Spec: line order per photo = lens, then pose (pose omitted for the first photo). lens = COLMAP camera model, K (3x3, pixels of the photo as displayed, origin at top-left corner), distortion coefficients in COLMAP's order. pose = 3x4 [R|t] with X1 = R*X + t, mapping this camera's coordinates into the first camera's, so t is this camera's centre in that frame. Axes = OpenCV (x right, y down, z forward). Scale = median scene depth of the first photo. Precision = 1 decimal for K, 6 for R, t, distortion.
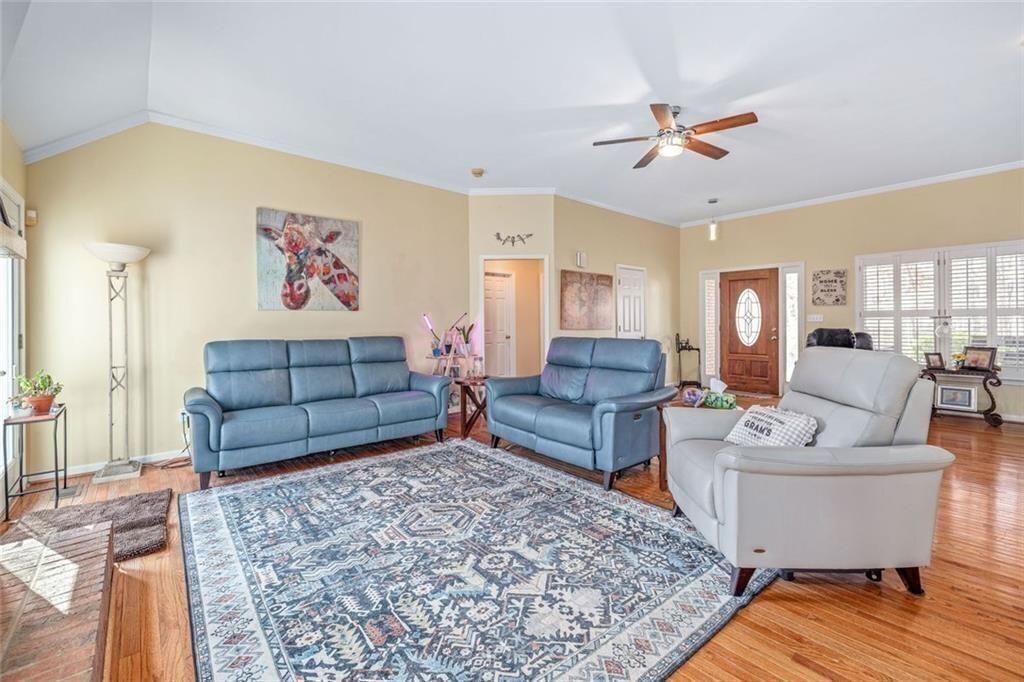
lens RADIAL K [[427.2, 0, 512.0], [0, 427.2, 332.9], [0, 0, 1]] dist [-0.001851, -0.000355]
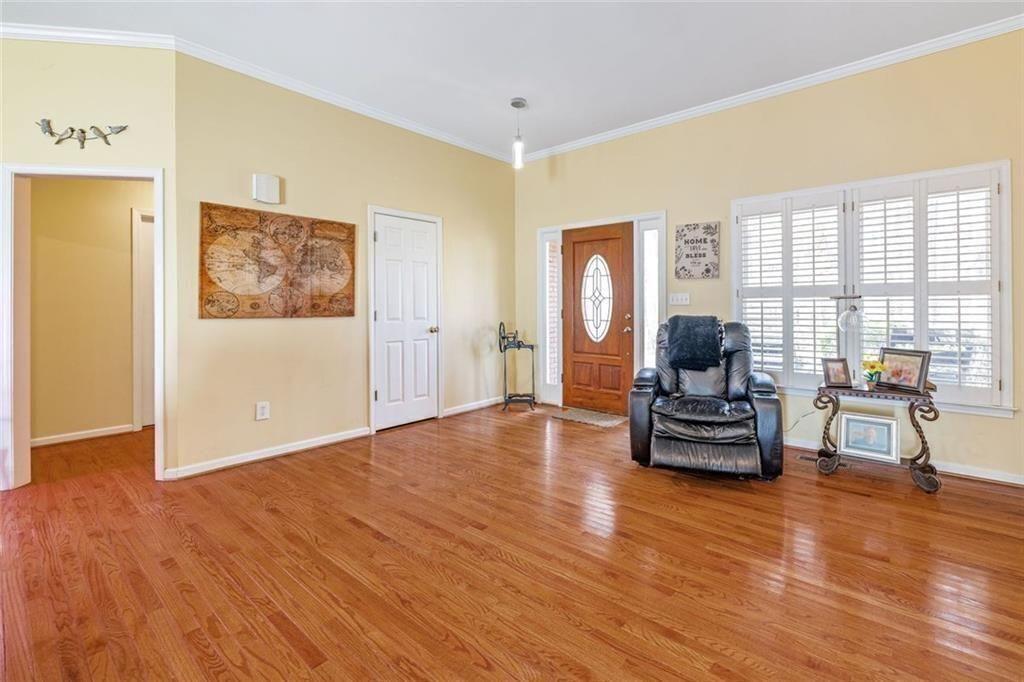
lens RADIAL K [[470.2, 0, 522.6], [0, 470.2, 319.1], [0, 0, 1]] dist [-0.001981, 0.000373]
pose [[0.986537, -0.003182, 0.163506, 0.402330], [0.002676, 0.999991, 0.003313, -0.008542], [-0.163515, -0.002831, 0.986537, 0.379696]]
